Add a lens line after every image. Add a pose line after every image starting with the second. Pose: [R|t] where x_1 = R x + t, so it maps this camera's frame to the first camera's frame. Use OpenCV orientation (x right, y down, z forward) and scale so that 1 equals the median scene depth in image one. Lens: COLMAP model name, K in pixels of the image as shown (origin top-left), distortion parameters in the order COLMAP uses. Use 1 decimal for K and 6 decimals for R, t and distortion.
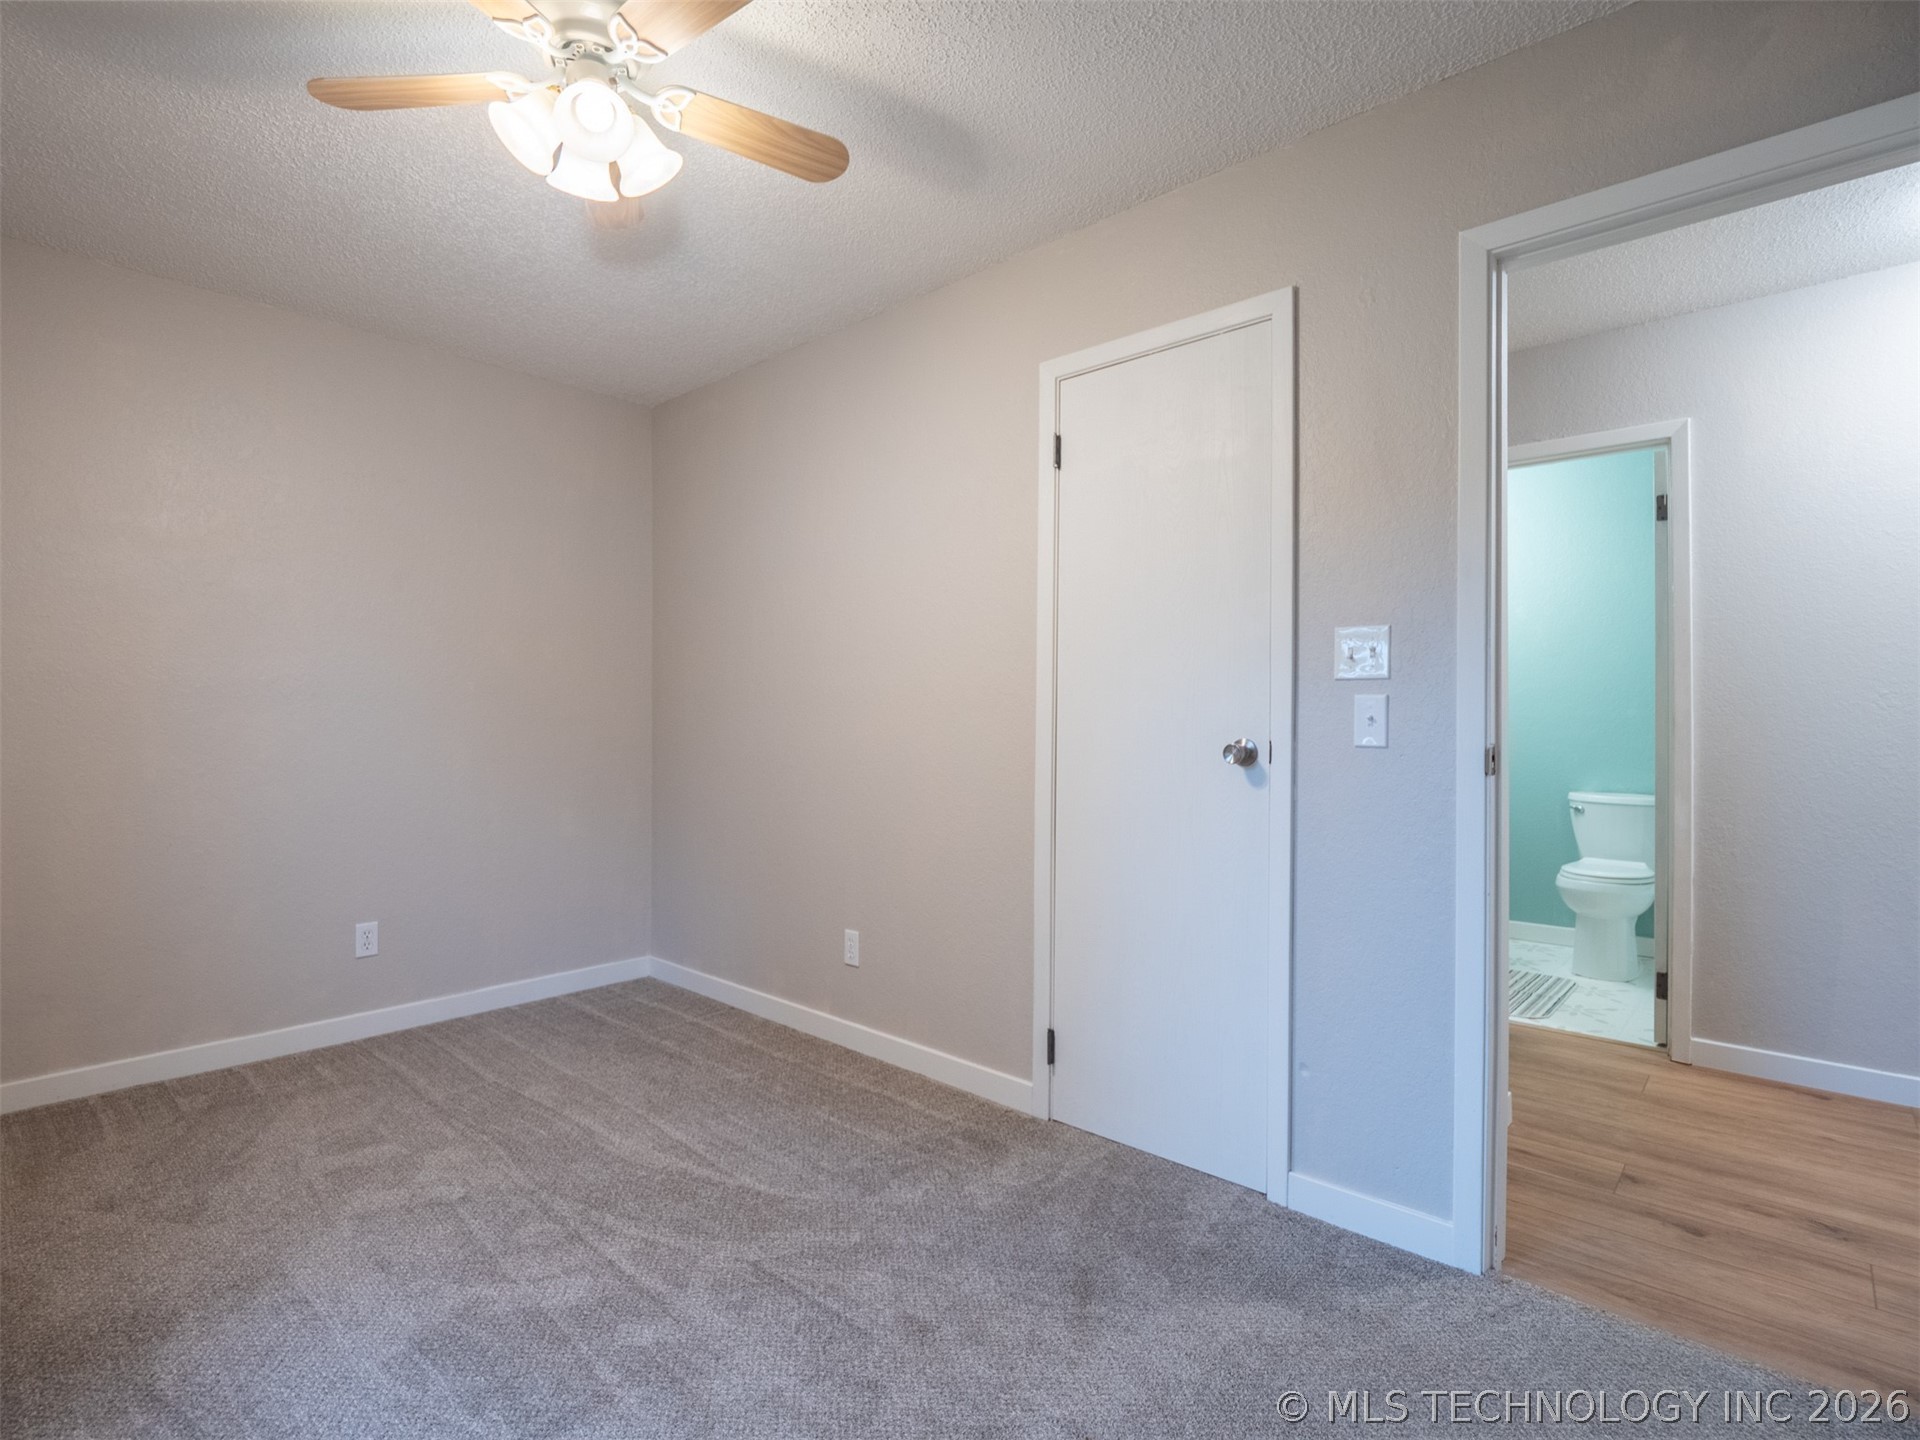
lens RADIAL K [[943.3, 0, 956.4], [0, 943.3, 719.8], [0, 0, 1]] dist [-0.008266, -0.003220]
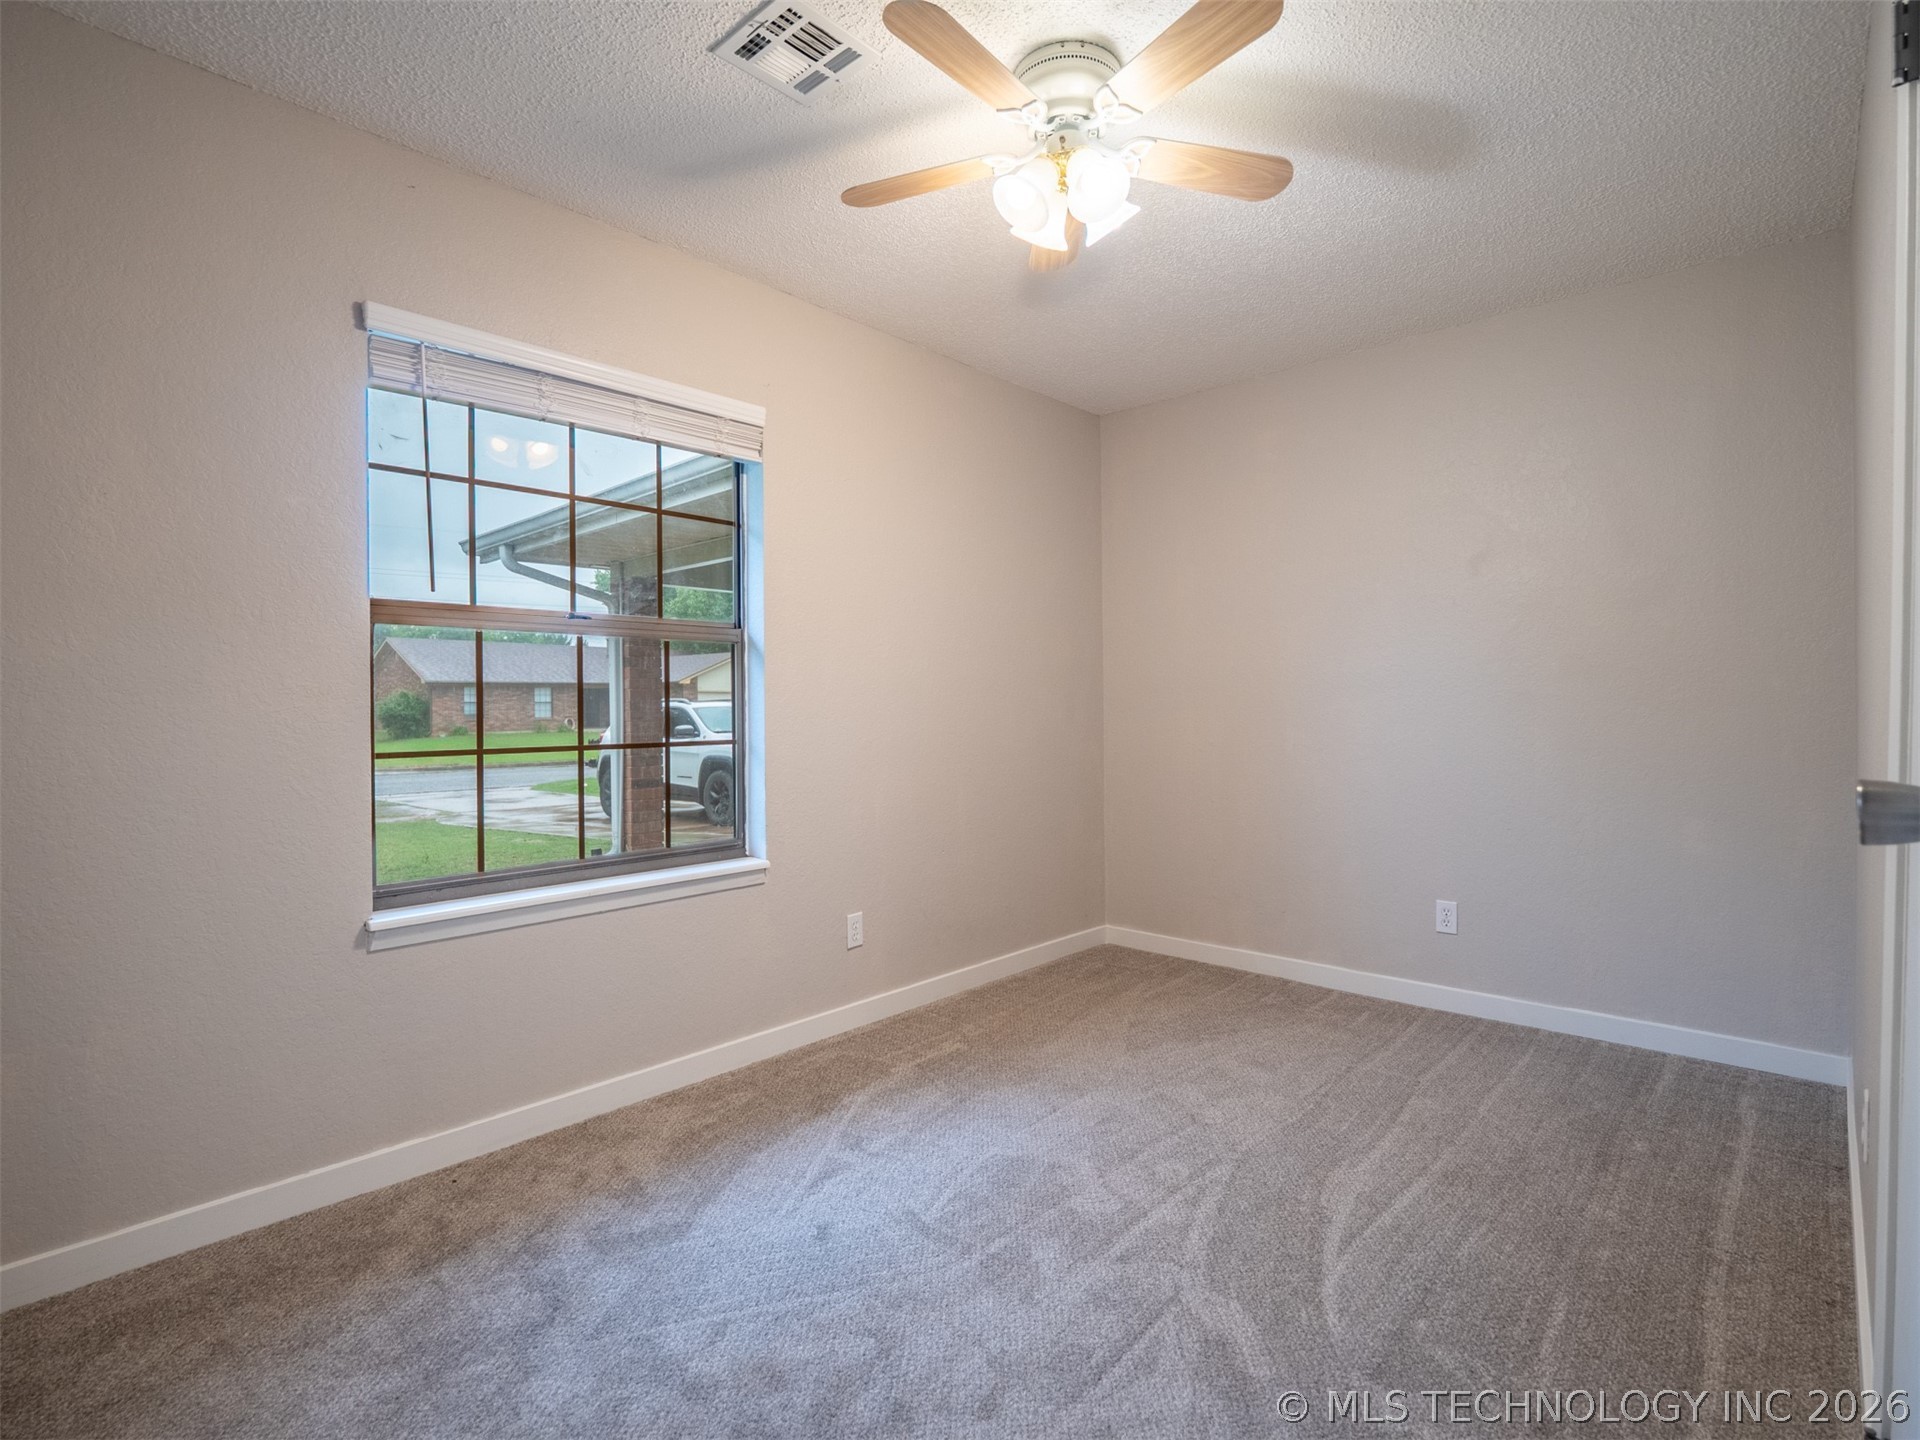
lens RADIAL K [[943.3, 0, 961.5], [0, 943.3, 720.1], [0, 0, 1]] dist [-0.008266, -0.003220]
pose [[-0.011515, 0.011446, -0.999868, 0.663805], [0.010109, 0.999885, 0.011329, -0.000976], [0.999883, -0.009977, -0.011629, 0.765746]]
